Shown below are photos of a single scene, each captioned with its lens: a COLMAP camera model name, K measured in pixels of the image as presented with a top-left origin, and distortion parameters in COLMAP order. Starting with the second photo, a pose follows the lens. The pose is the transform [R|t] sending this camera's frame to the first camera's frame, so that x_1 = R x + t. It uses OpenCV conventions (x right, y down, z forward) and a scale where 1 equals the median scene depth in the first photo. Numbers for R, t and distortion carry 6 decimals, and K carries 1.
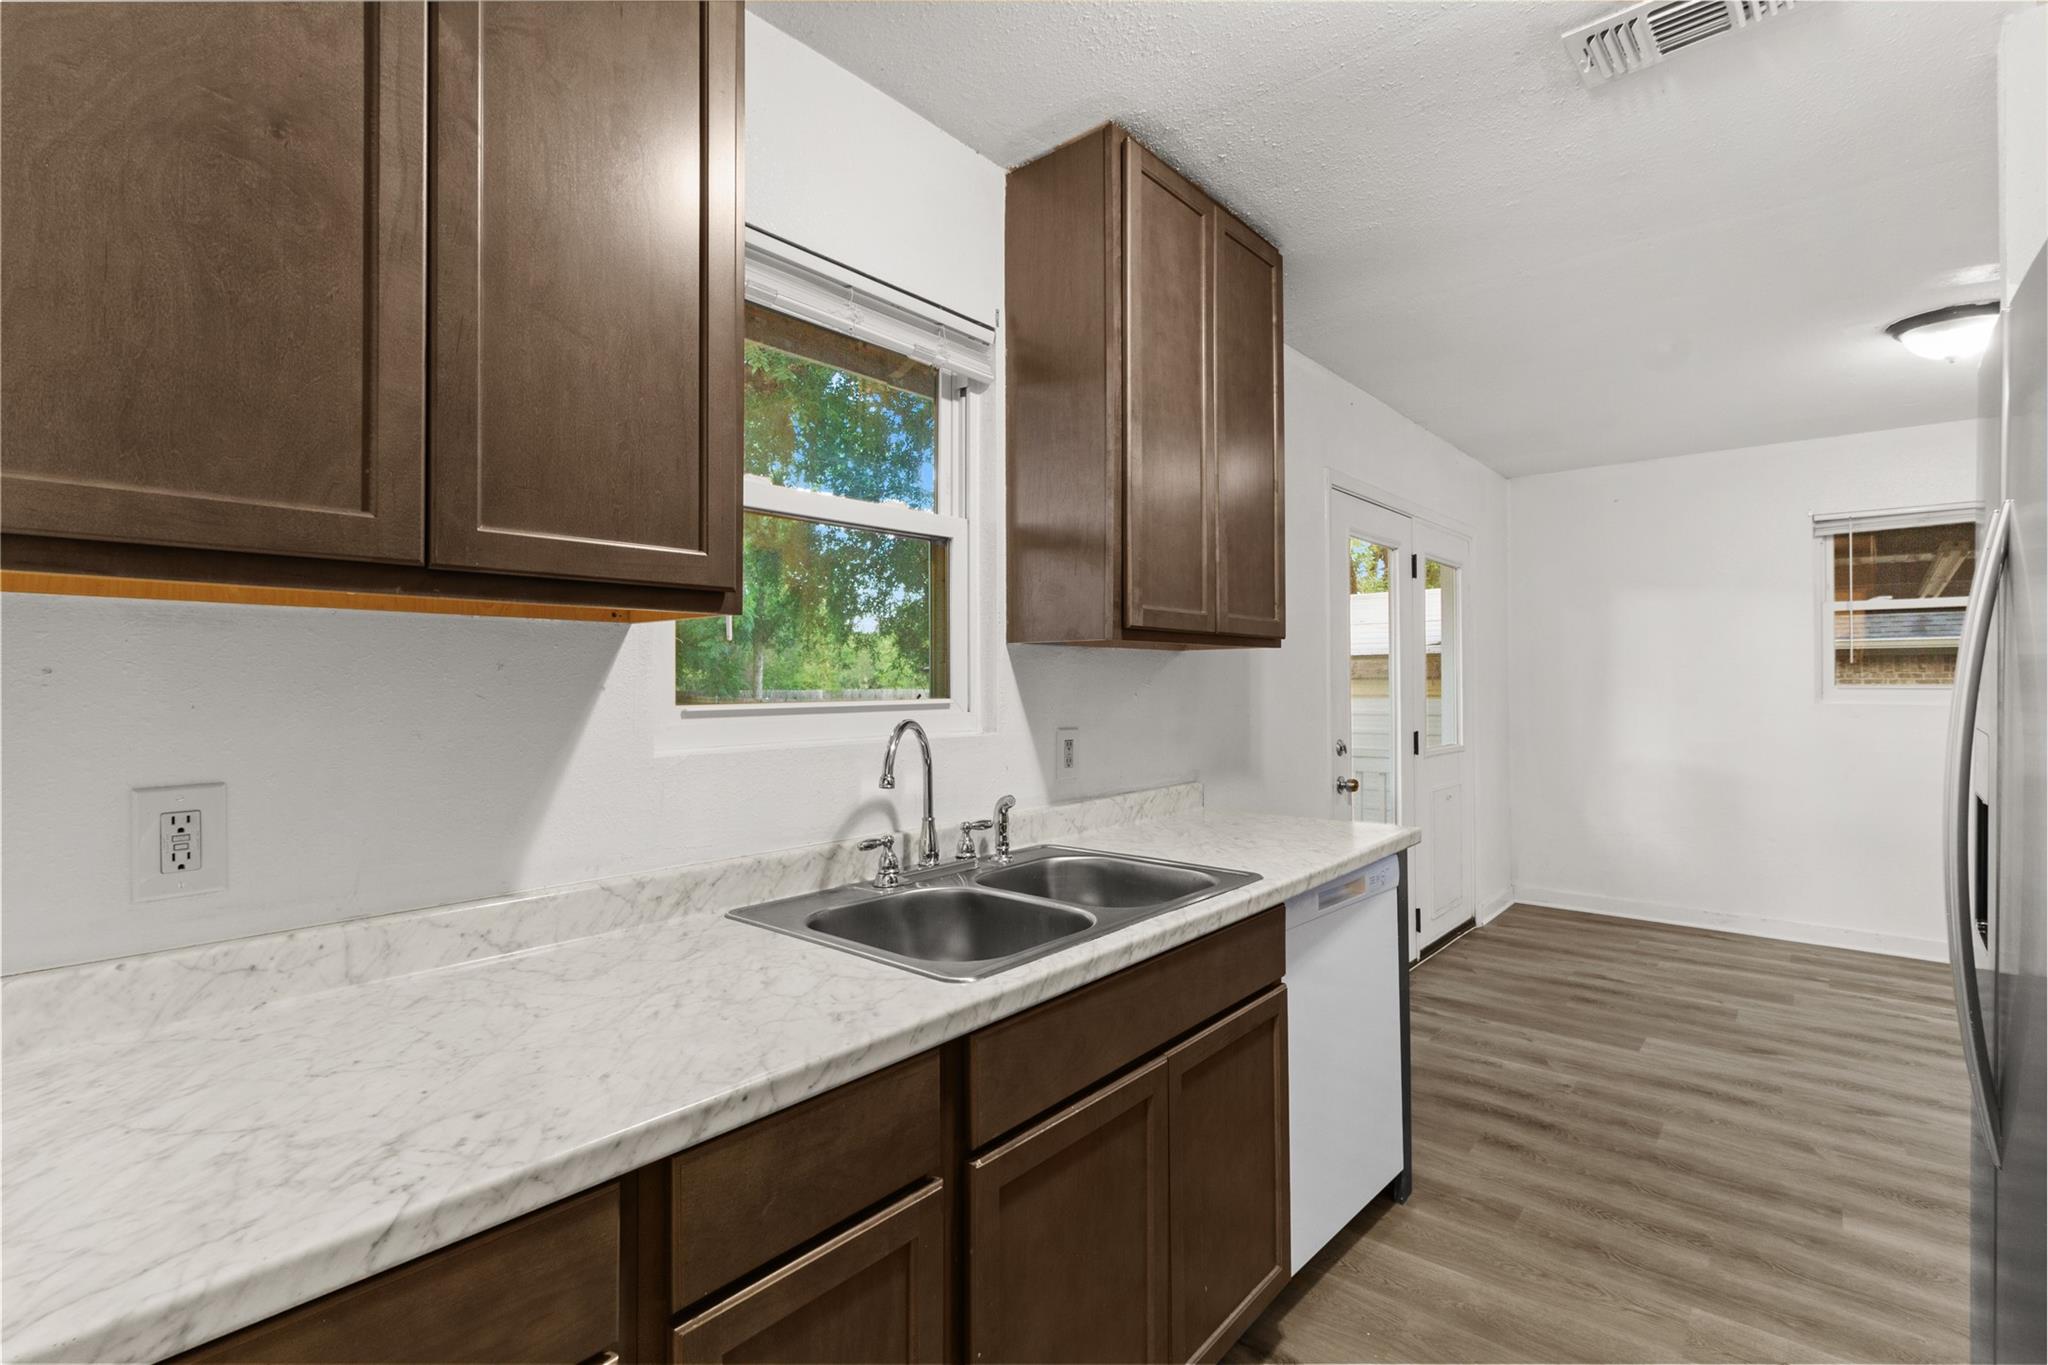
lens RADIAL K [[916.2, 0, 1024.0], [0, 916.2, 682.5], [0, 0, 1]] dist [0.000872, -0.021070]
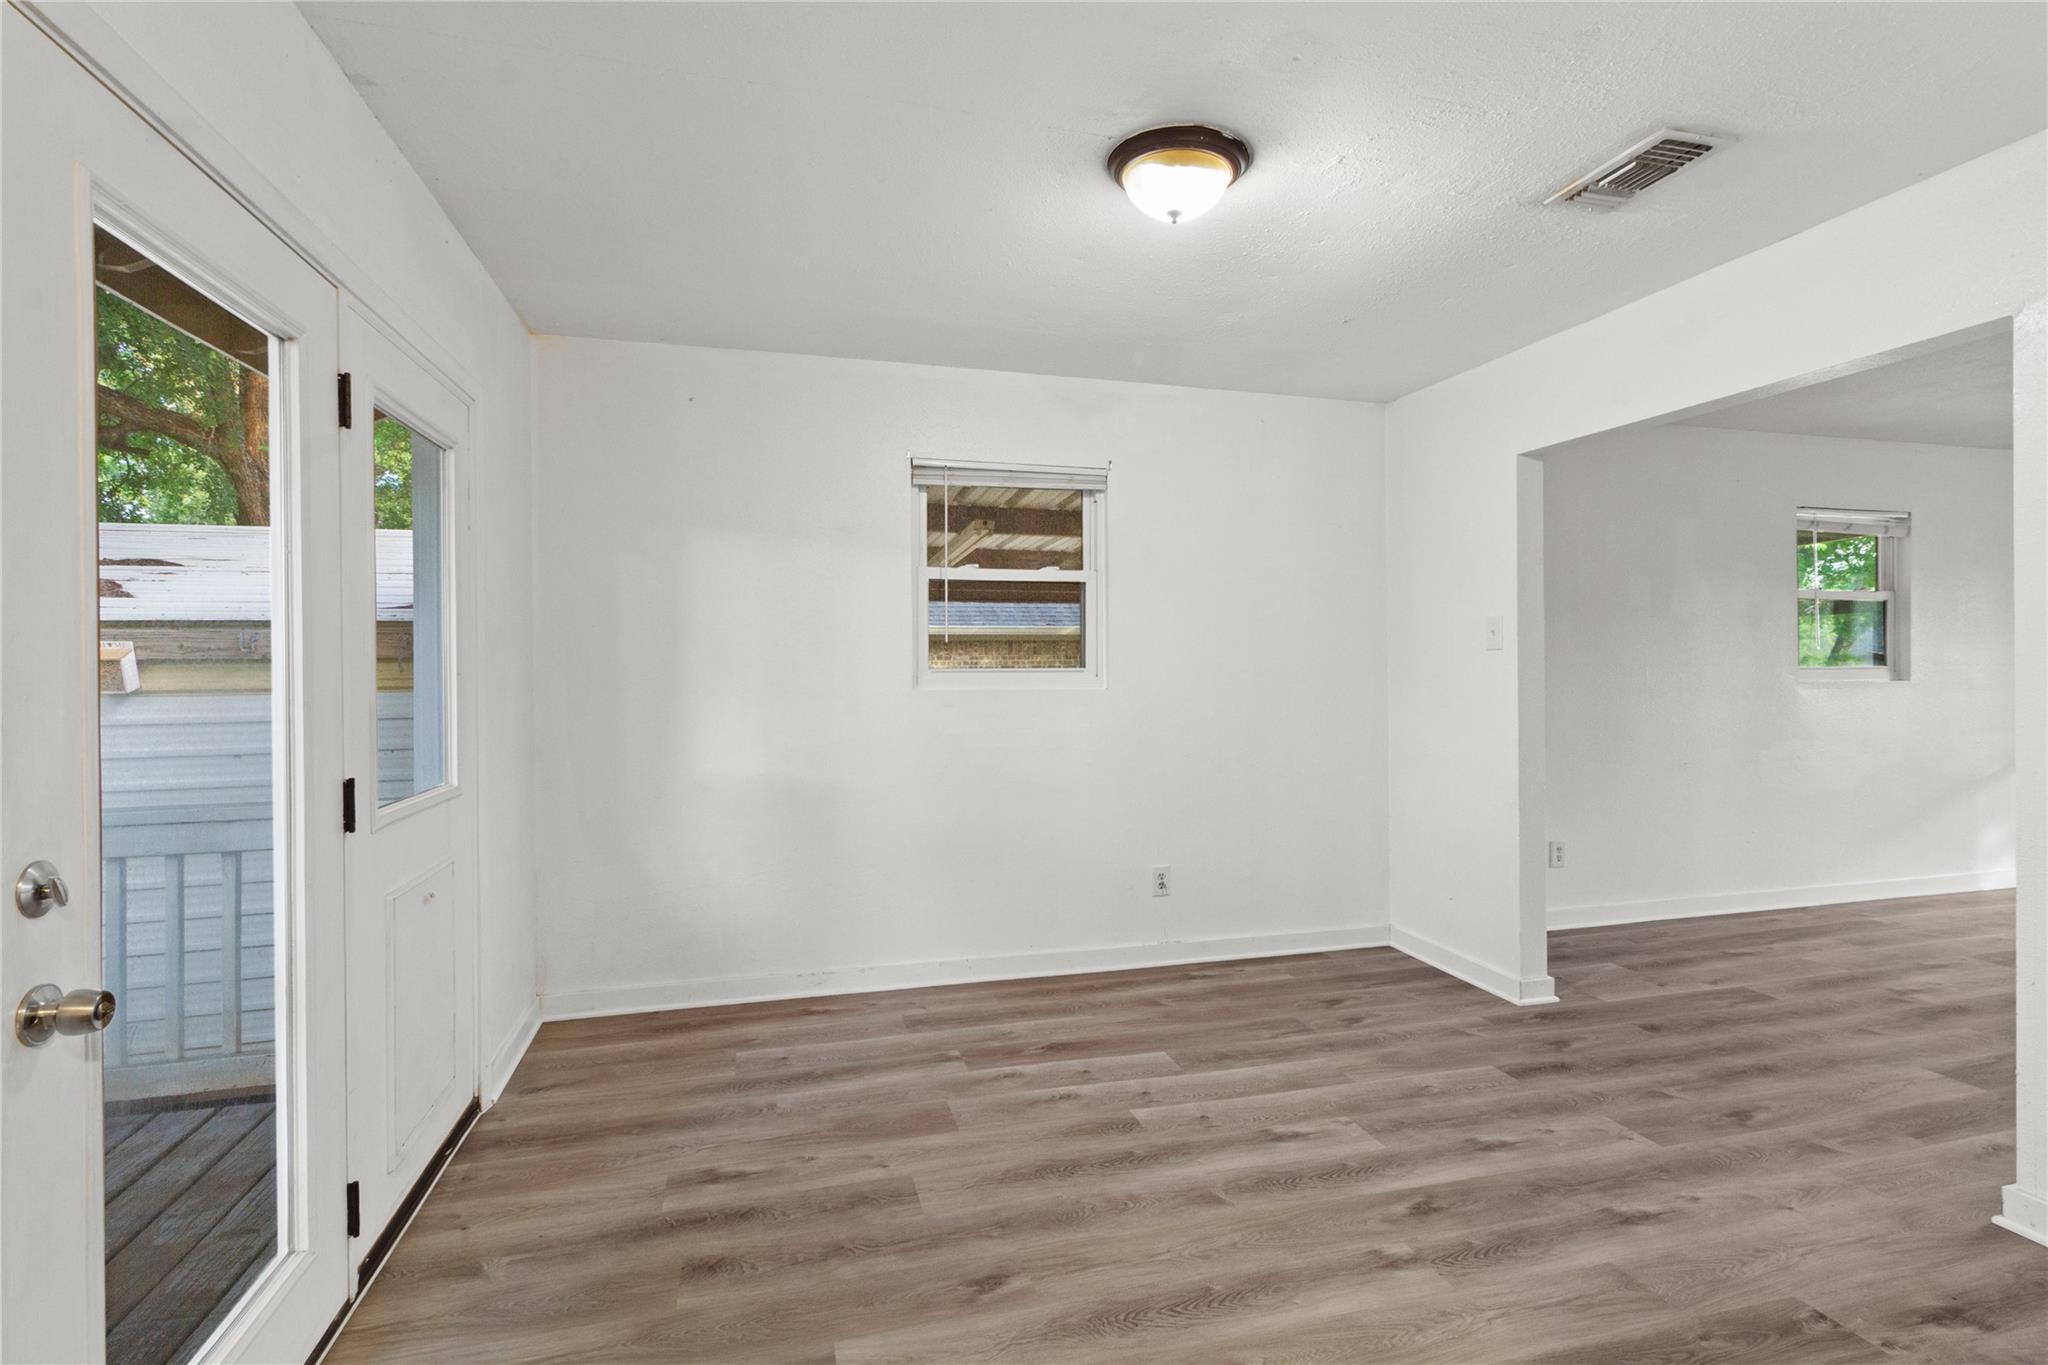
lens RADIAL K [[1032.1, 0, 1024.0], [0, 1032.1, 682.5], [0, 0, 1]] dist [0.034494, -0.000343]
pose [[0.576287, -0.010472, 0.817180, 0.209031], [-0.006694, 0.999824, 0.017533, -0.001815], [-0.817220, -0.015574, 0.576115, 0.458098]]
